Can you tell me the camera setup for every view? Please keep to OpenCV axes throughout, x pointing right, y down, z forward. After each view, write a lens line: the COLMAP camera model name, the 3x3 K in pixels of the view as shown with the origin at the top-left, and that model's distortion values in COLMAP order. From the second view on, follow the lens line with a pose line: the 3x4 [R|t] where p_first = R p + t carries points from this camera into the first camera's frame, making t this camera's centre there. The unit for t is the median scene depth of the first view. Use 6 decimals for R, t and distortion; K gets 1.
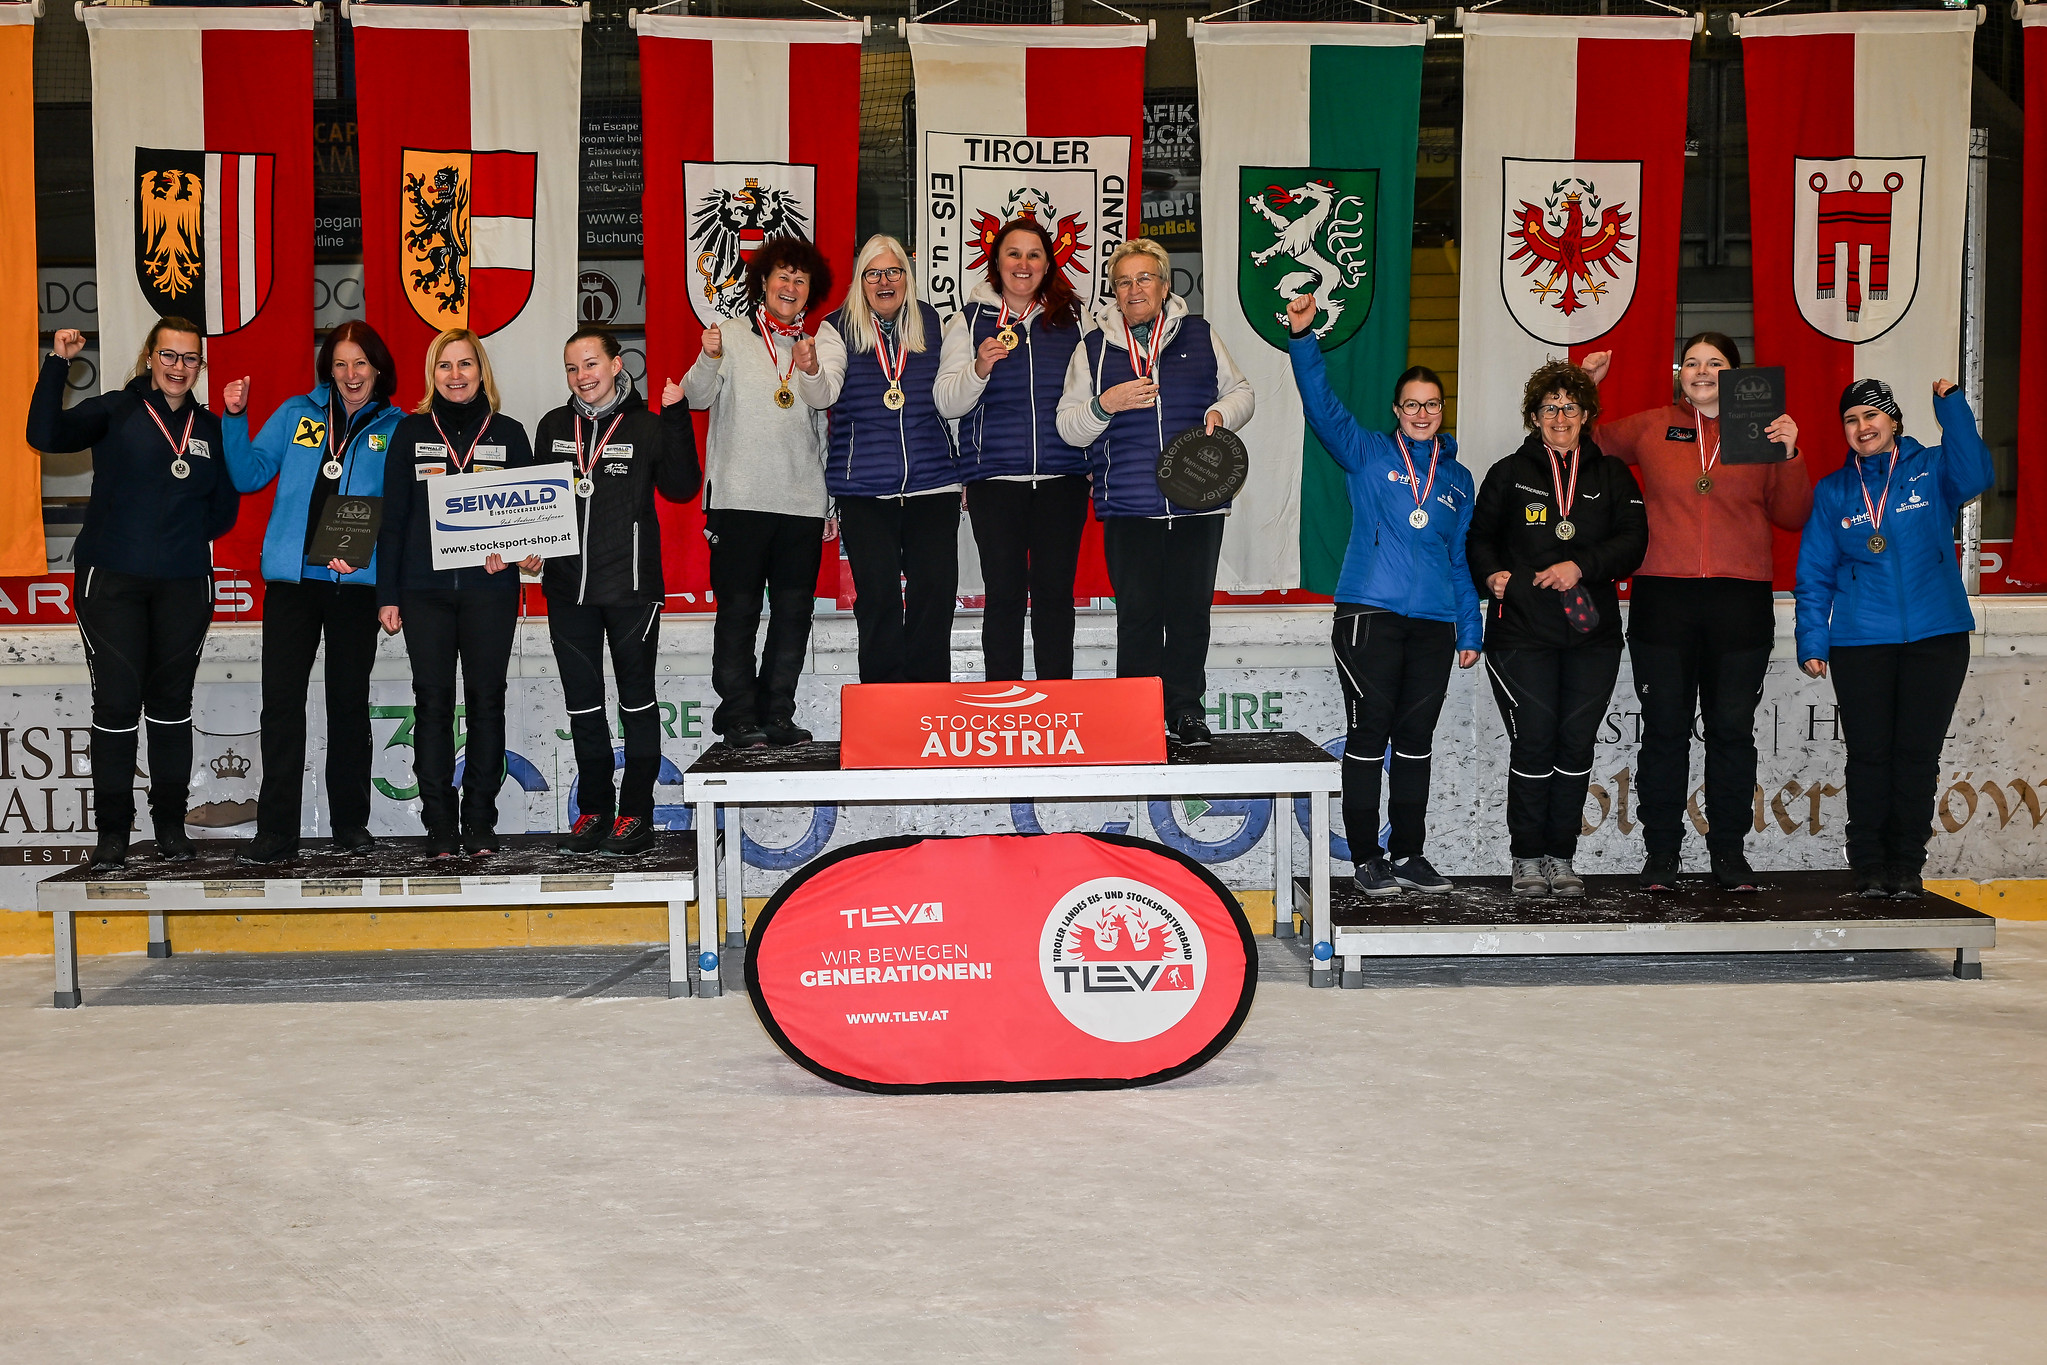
lens RADIAL K [[2374.8, 0, 947.8], [0, 2374.8, 733.4], [0, 0, 1]] dist [0.008272, -0.002668]
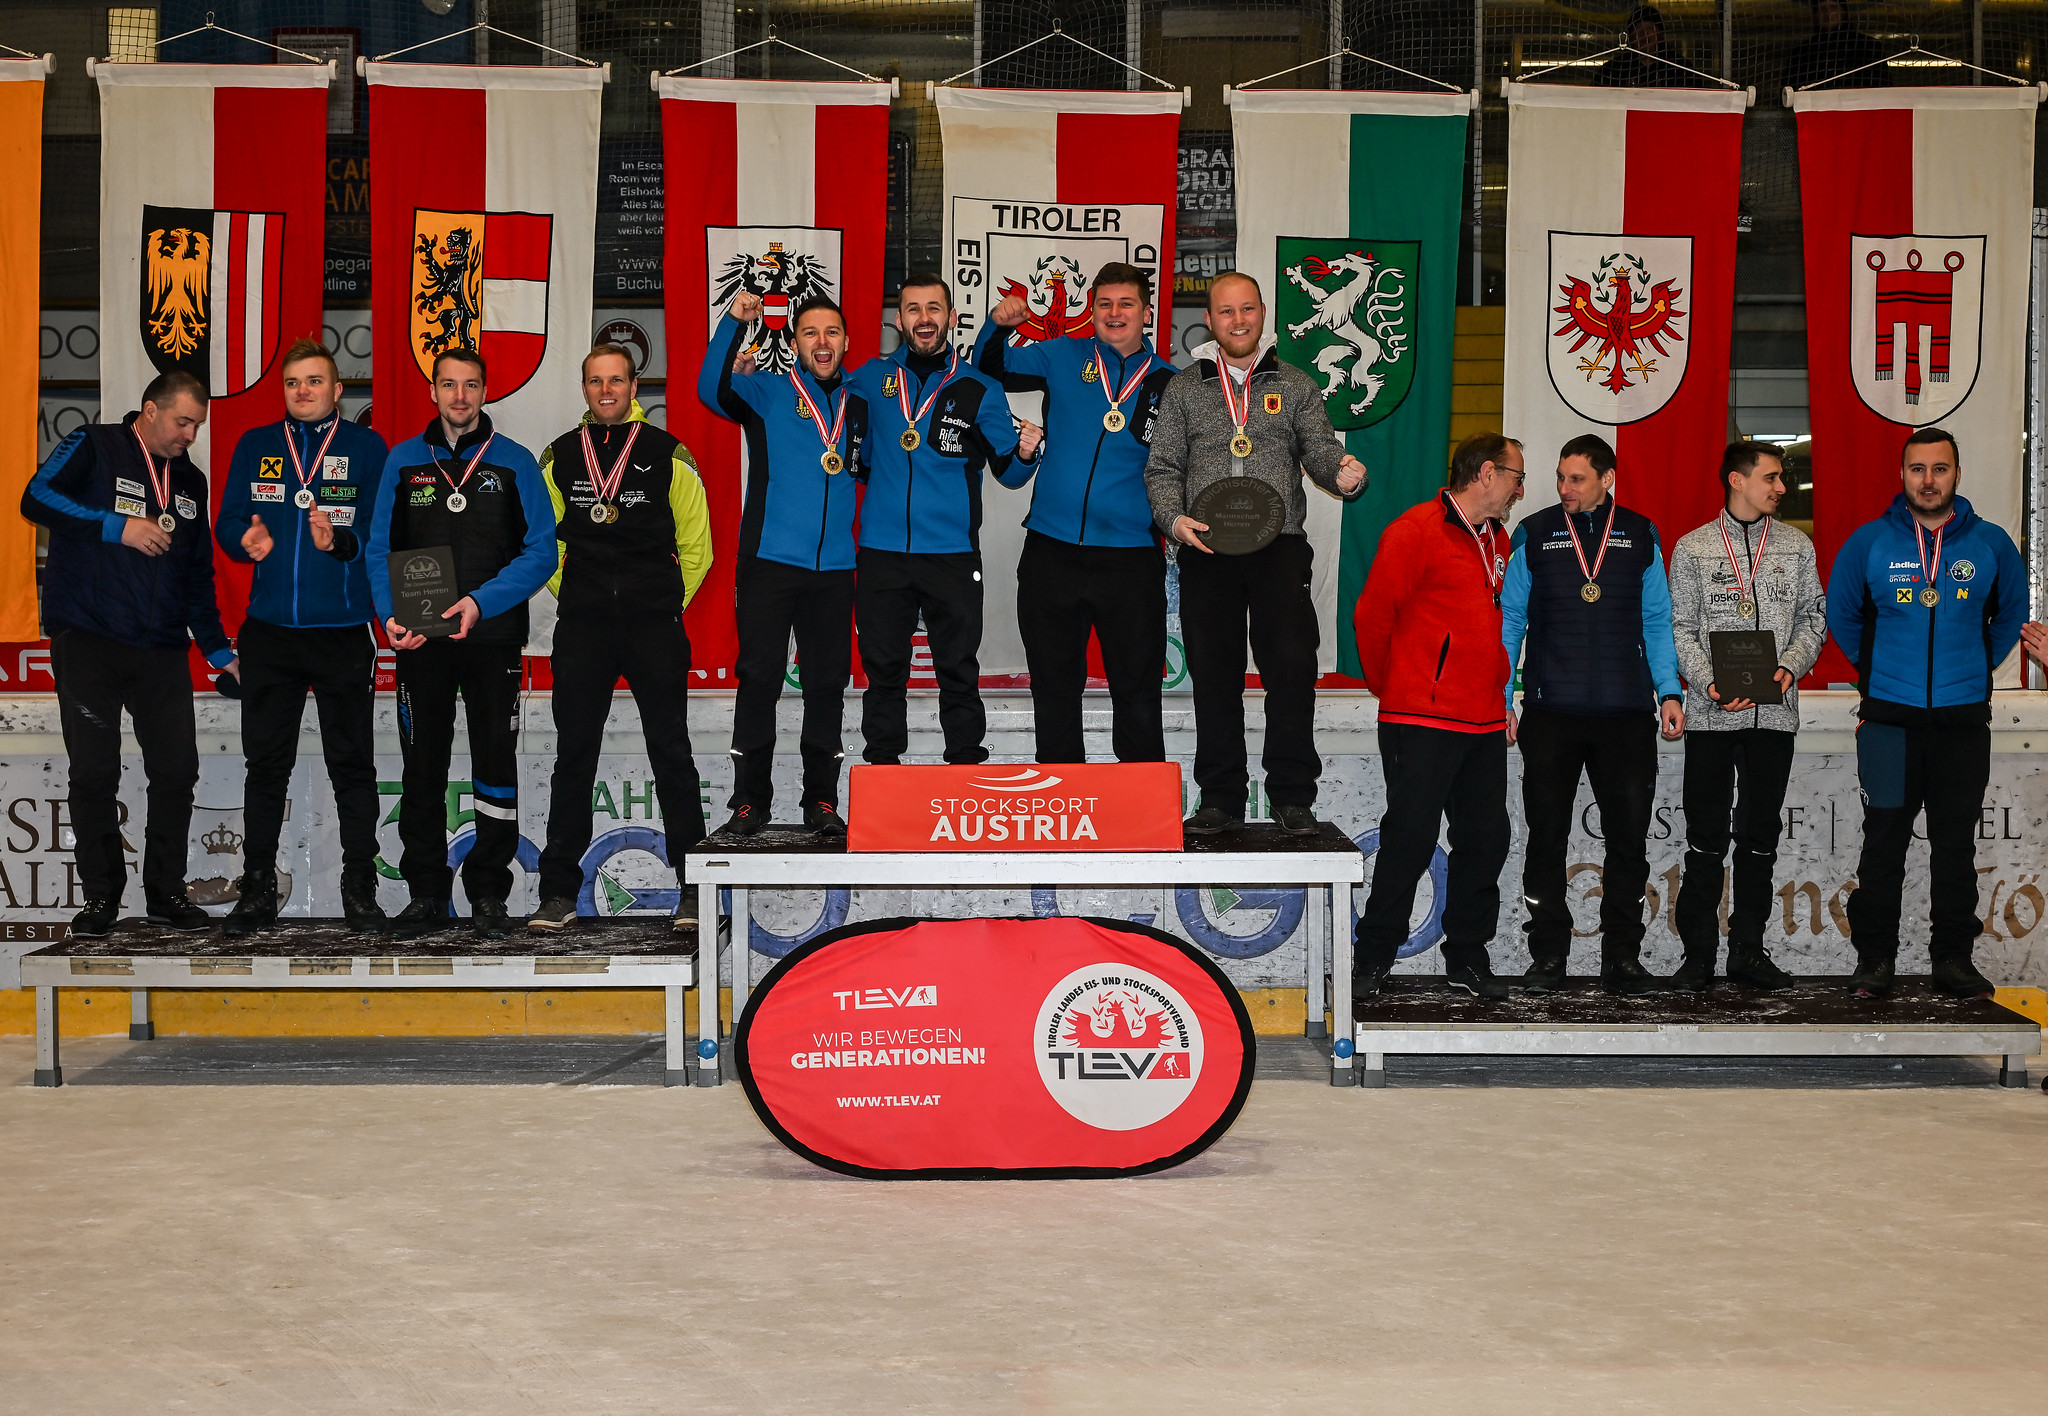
lens RADIAL K [[2818.2, 0, 1024.0], [0, 2818.2, 708.0], [0, 0, 1]] dist [-0.007504, -0.030975]
pose [[0.999799, 0.014027, -0.014336, 0.040838], [-0.014661, 0.998874, -0.045125, 0.006815], [0.013687, 0.045326, 0.998878, -0.145275]]
